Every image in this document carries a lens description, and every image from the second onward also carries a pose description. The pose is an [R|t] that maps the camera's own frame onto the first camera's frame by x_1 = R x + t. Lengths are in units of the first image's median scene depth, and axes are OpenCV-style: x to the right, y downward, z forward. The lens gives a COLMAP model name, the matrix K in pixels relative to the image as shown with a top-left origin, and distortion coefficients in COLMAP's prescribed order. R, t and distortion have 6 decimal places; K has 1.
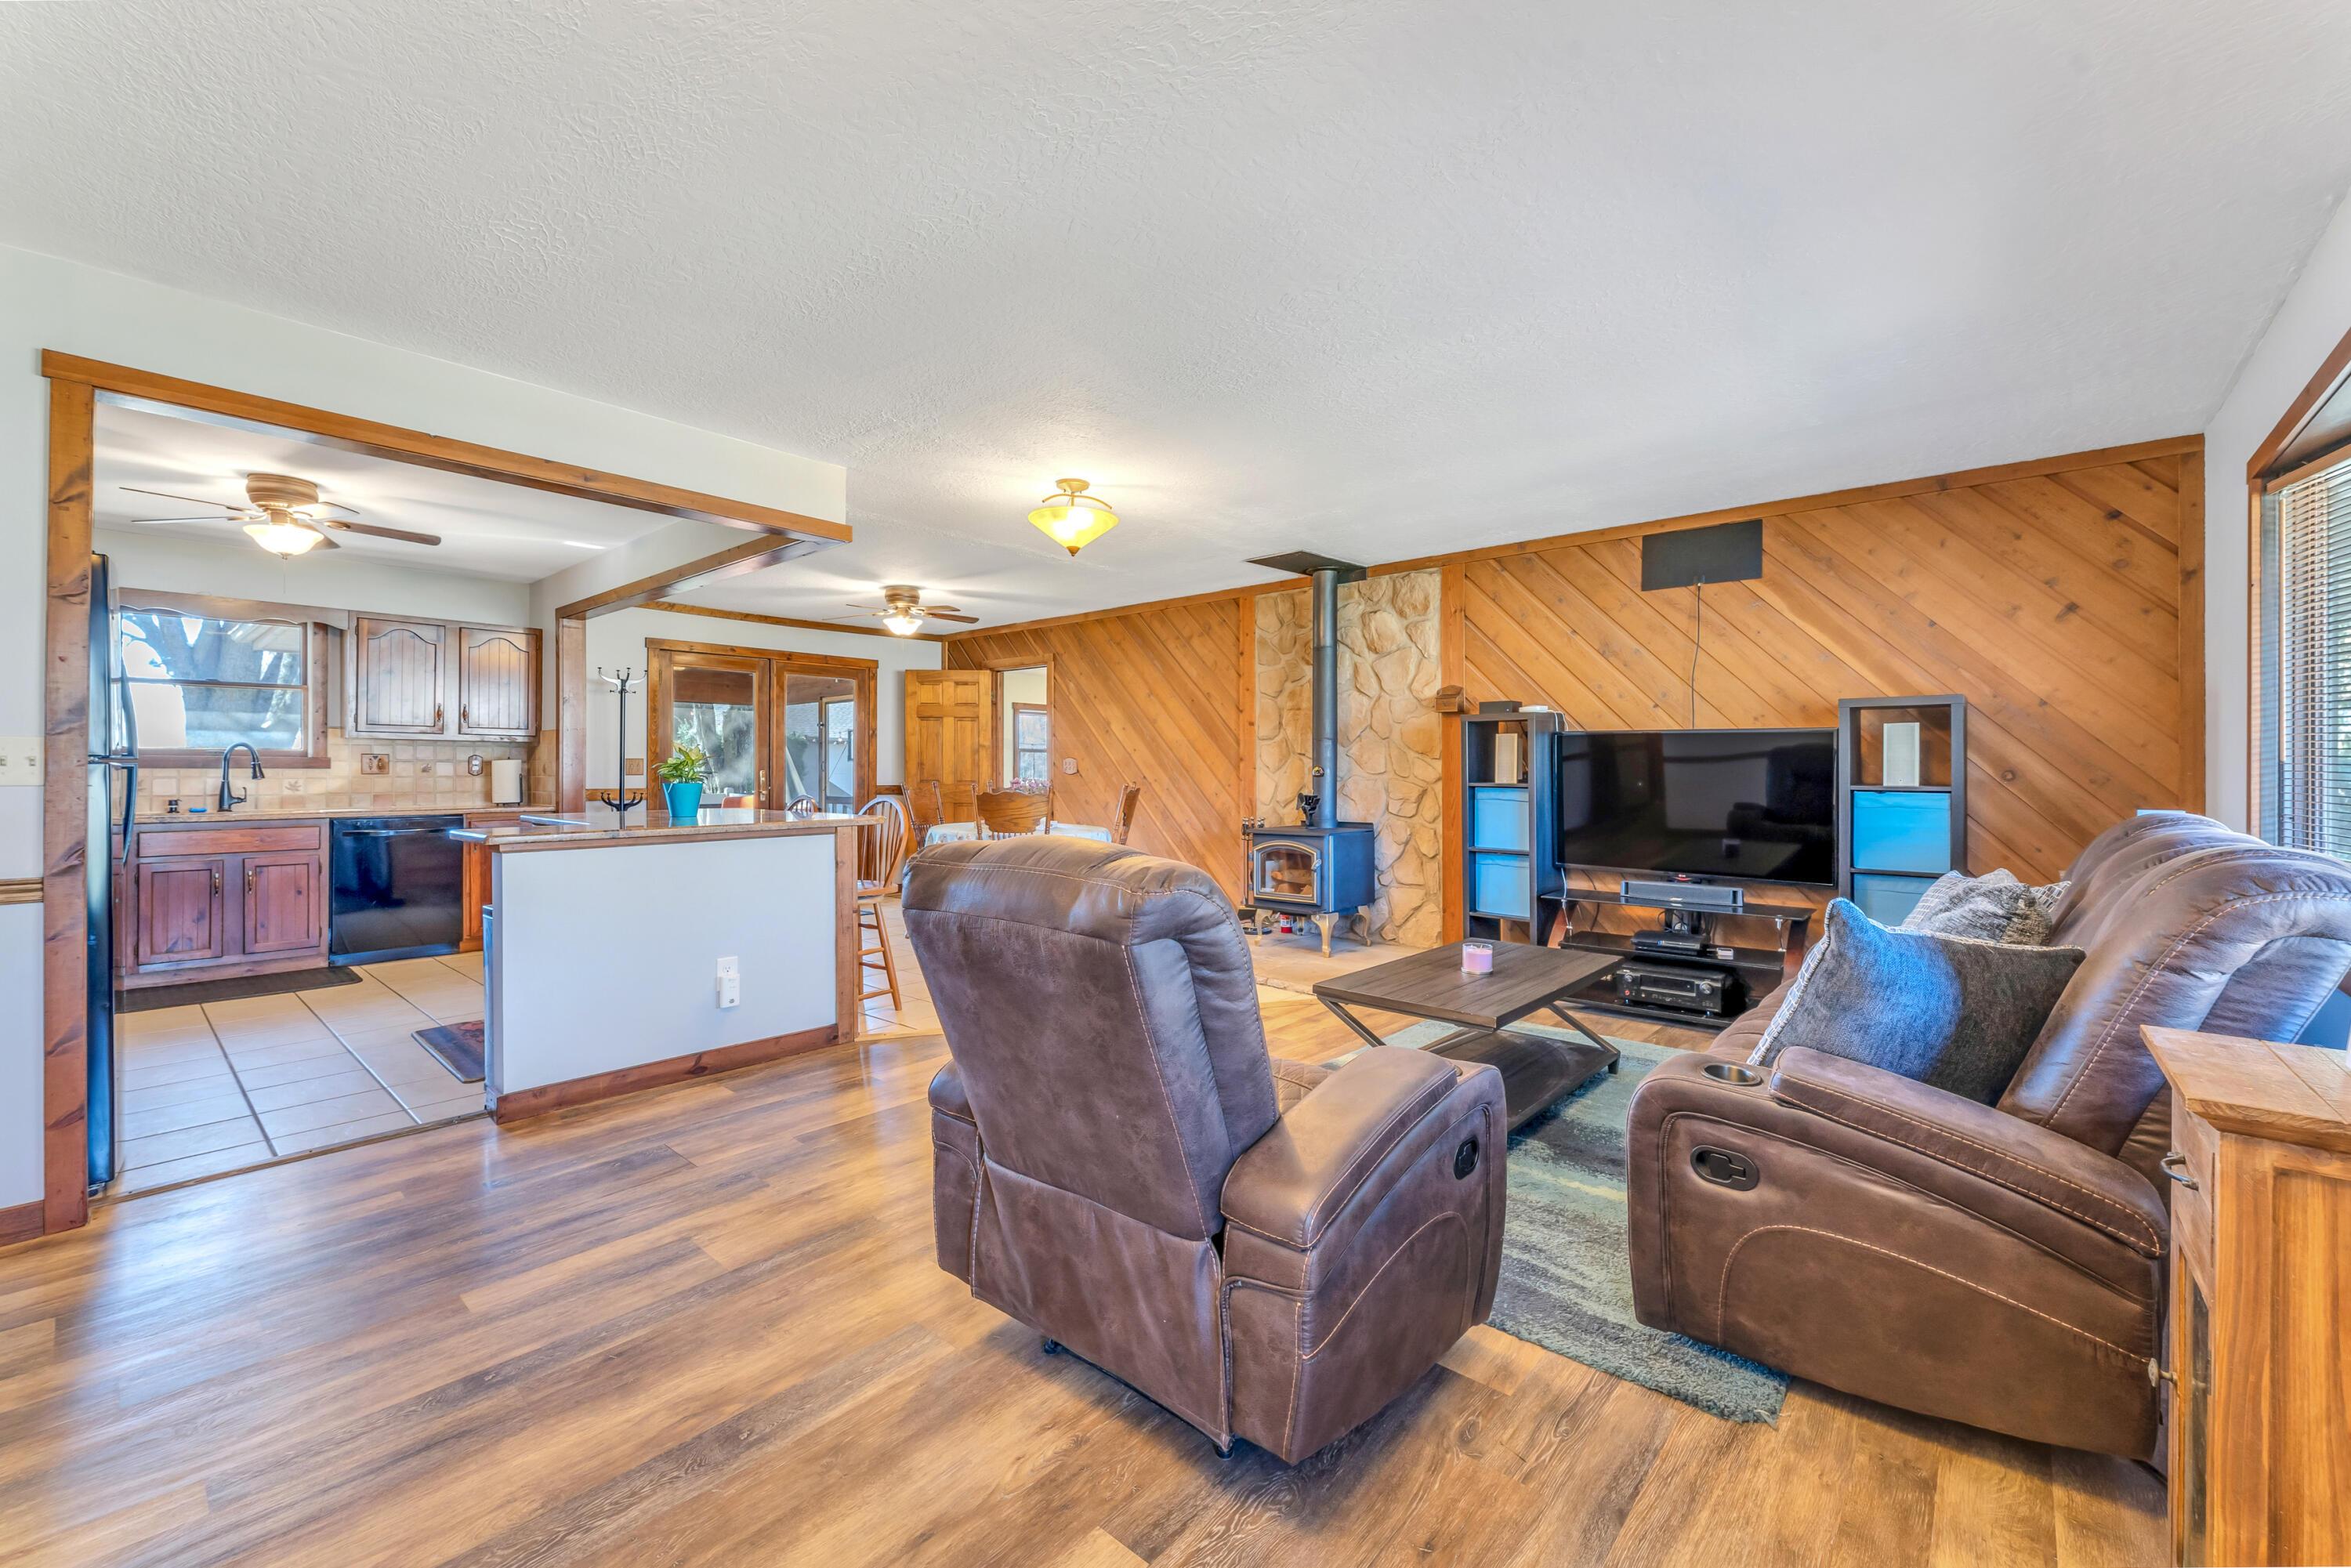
lens RADIAL K [[943.7, 0, 1172.0], [0, 943.7, 767.5], [0, 0, 1]] dist [0.001653, 0.001135]
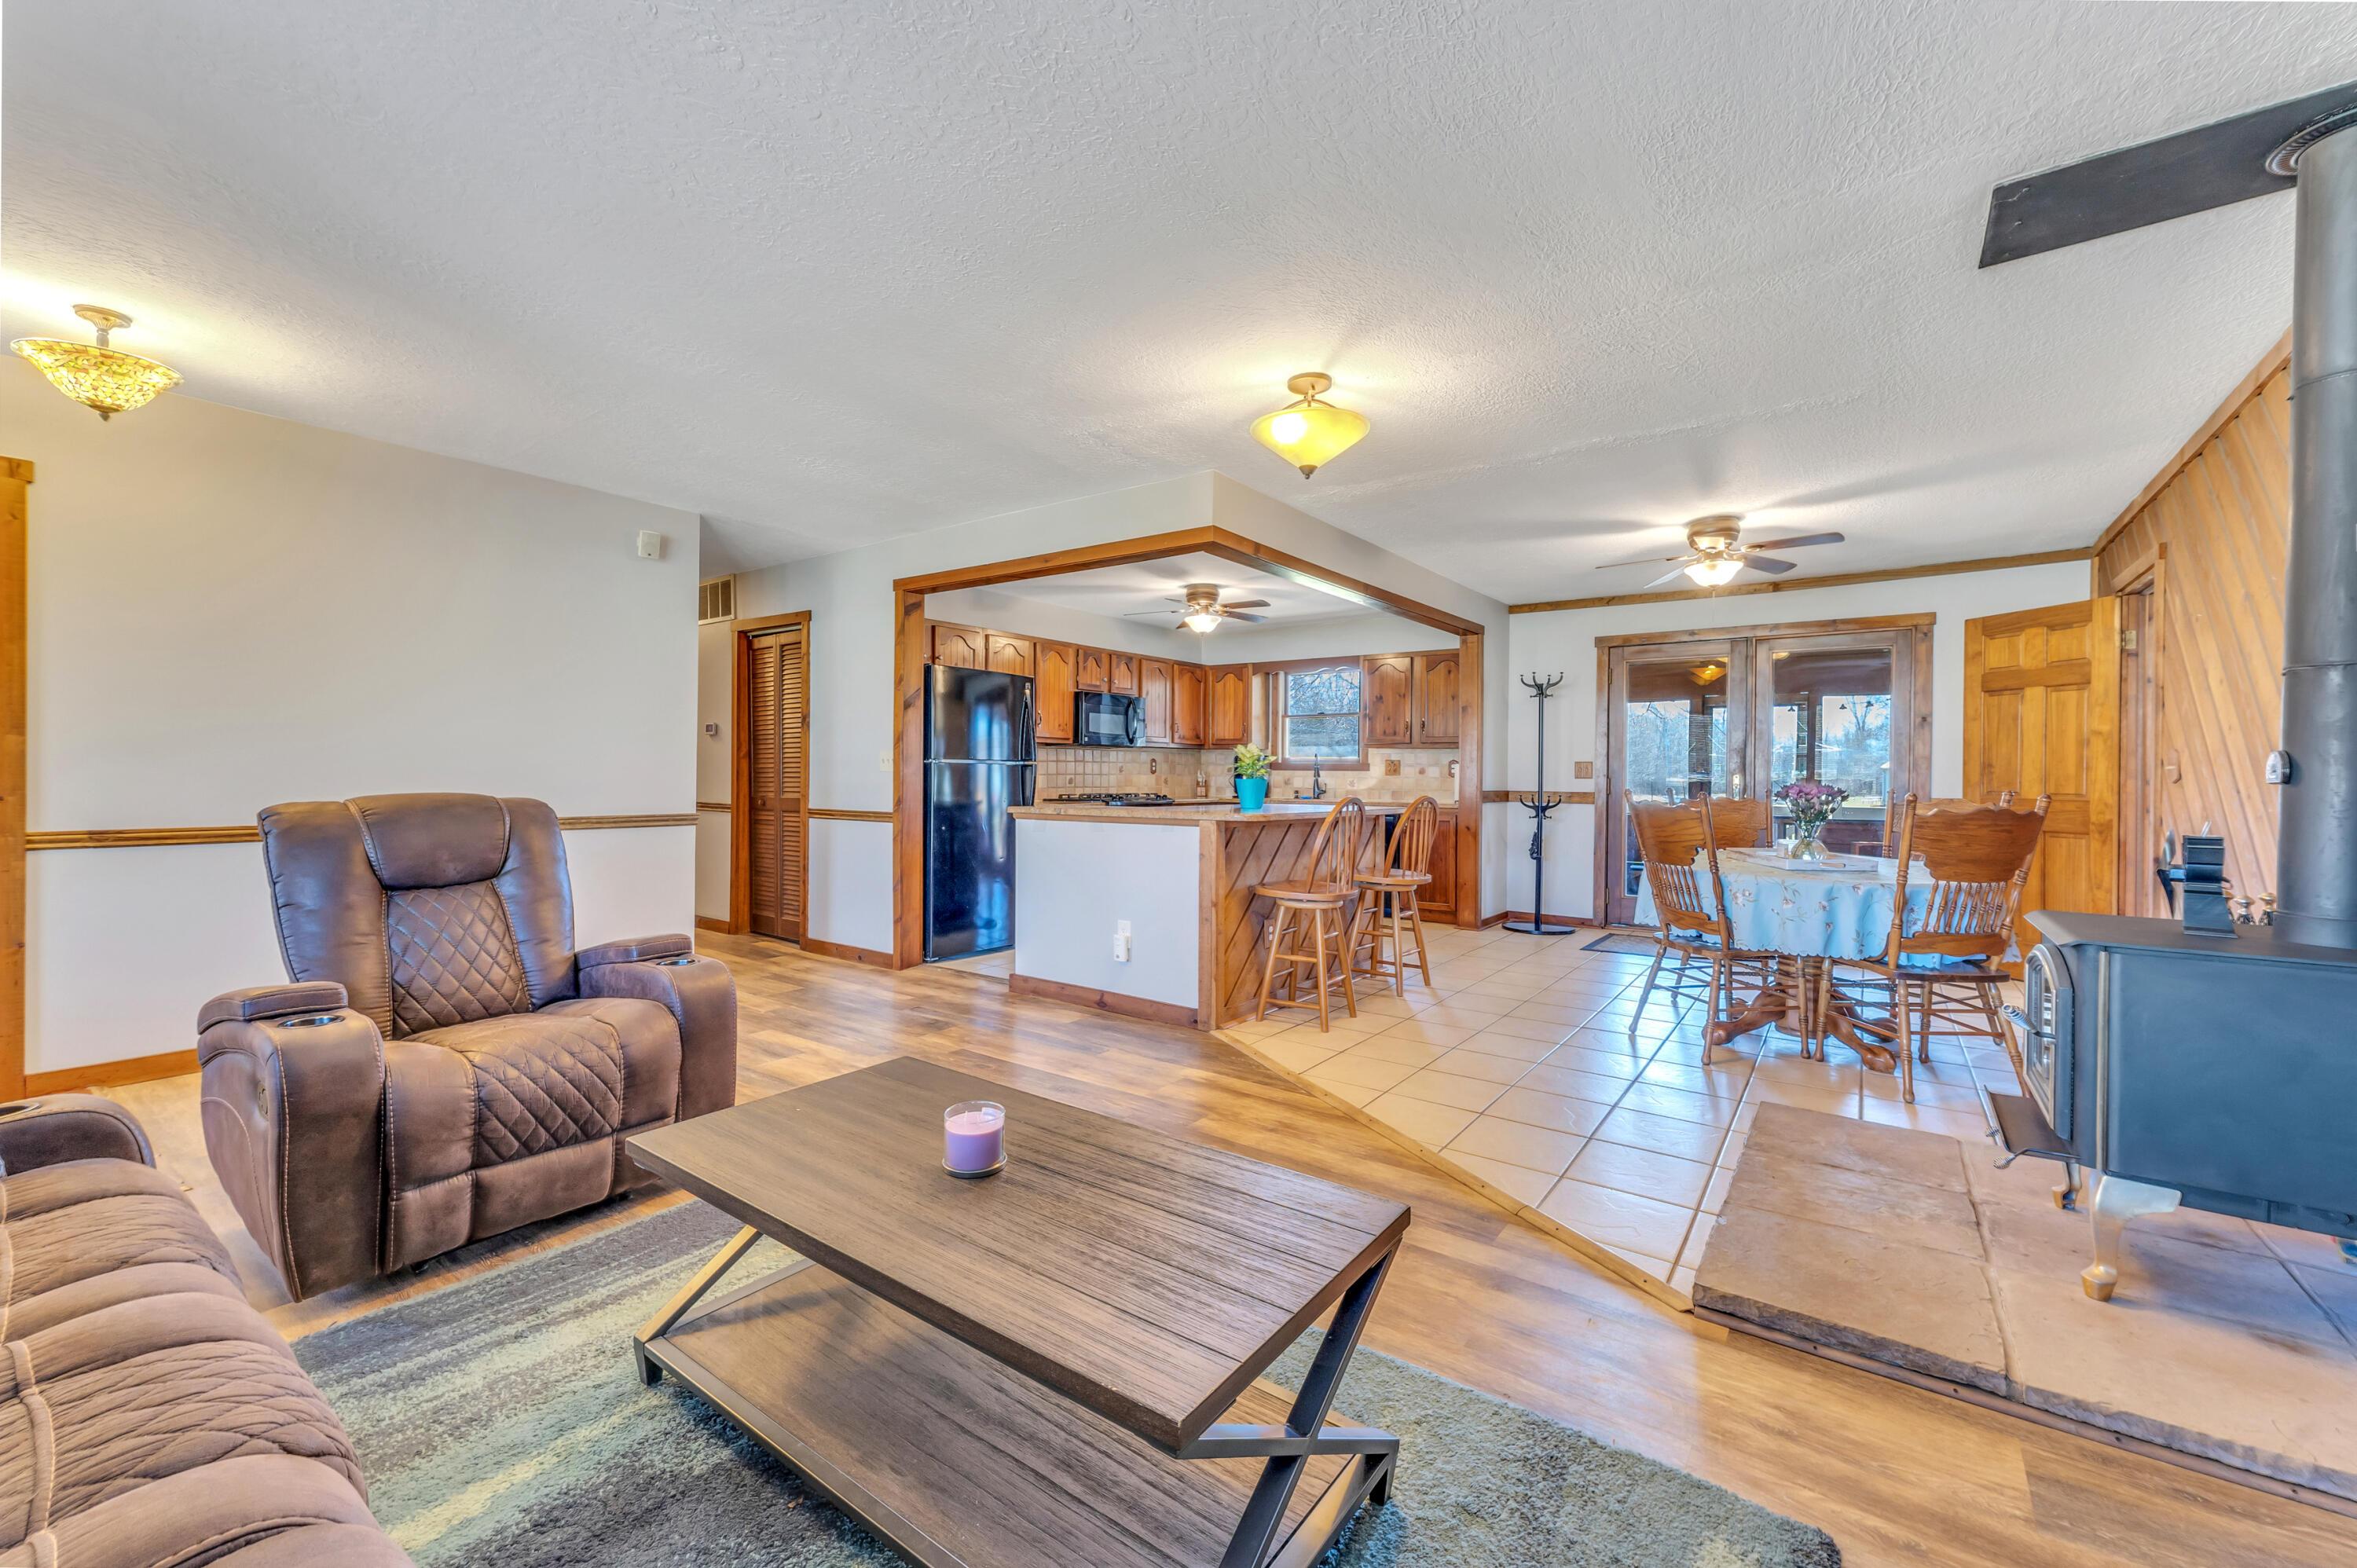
lens RADIAL K [[946.1, 0, 1182.8], [0, 946.1, 779.9], [0, 0, 1]] dist [0.001653, 0.001135]
pose [[0.095278, 0.005490, -0.995436, 0.504450], [-0.006382, 0.999968, 0.004904, 0.010300], [0.995430, 0.005885, 0.095310, 0.654819]]
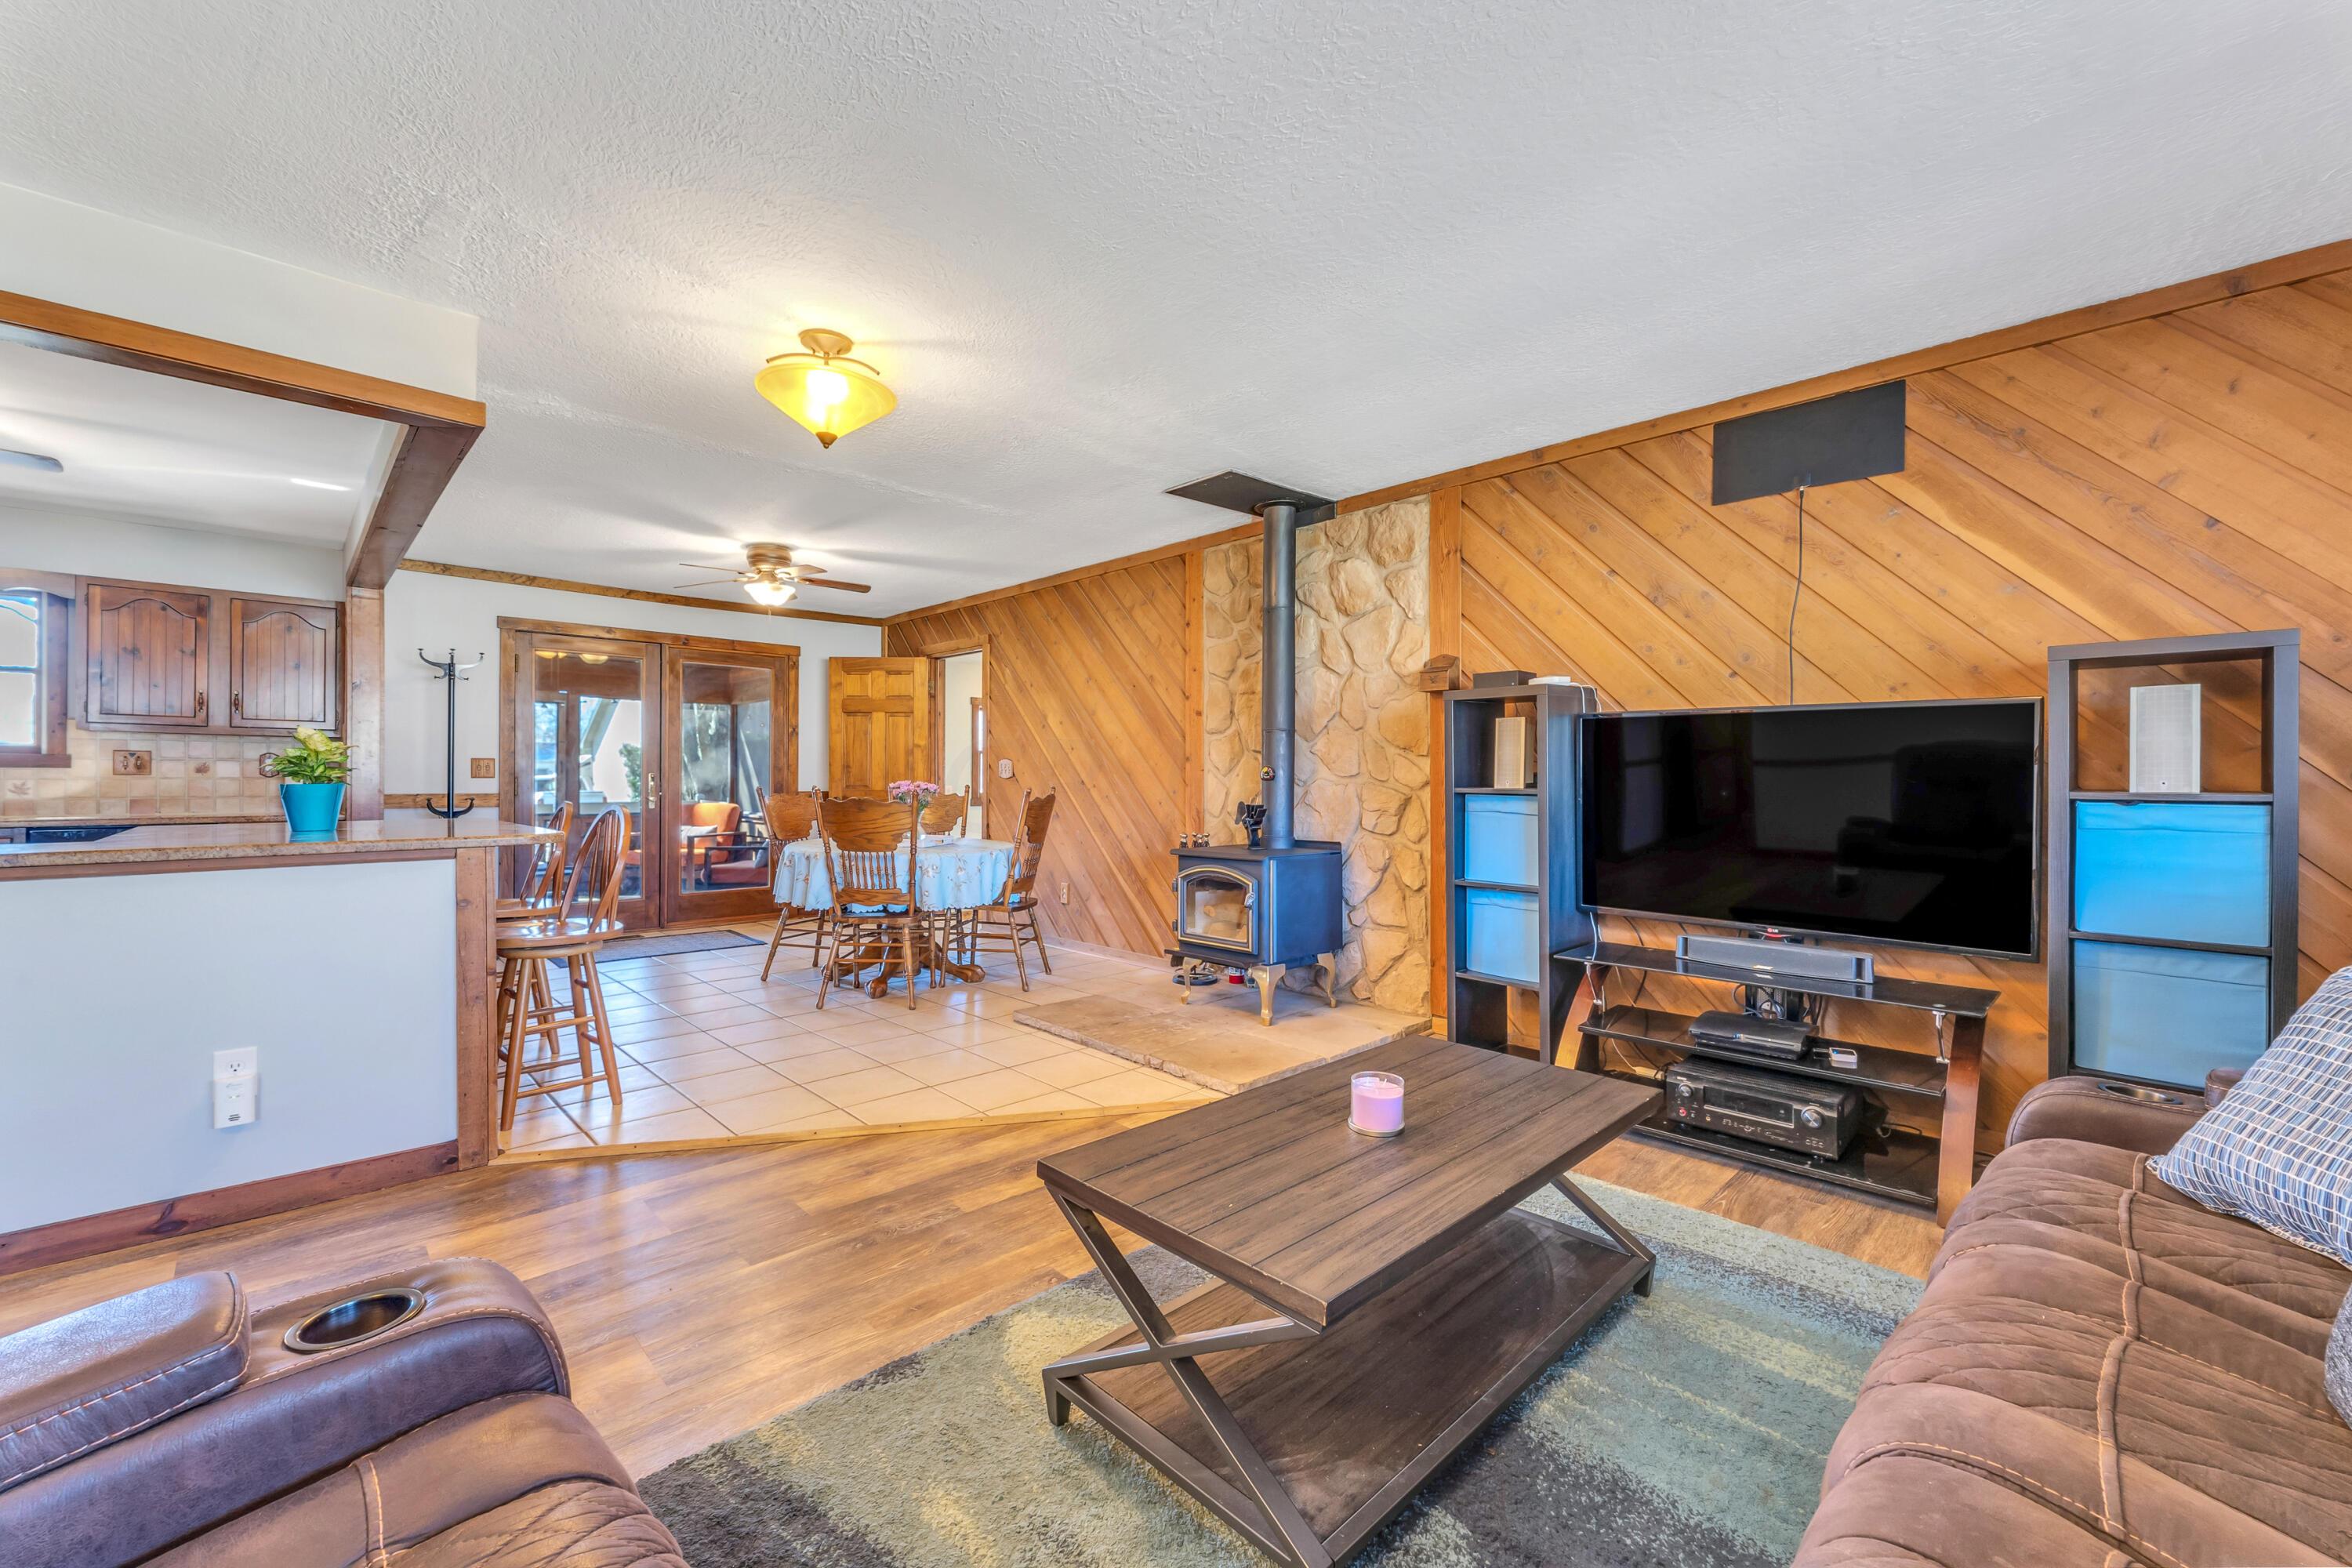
lens RADIAL K [[944.1, 0, 1166.1], [0, 944.1, 779.1], [0, 0, 1]] dist [0.001653, 0.001135]
pose [[0.996825, 0.002161, -0.079598, 0.148836], [-0.001989, 0.999996, 0.002239, 0.008266], [0.079603, -0.002074, 0.996825, 0.270058]]
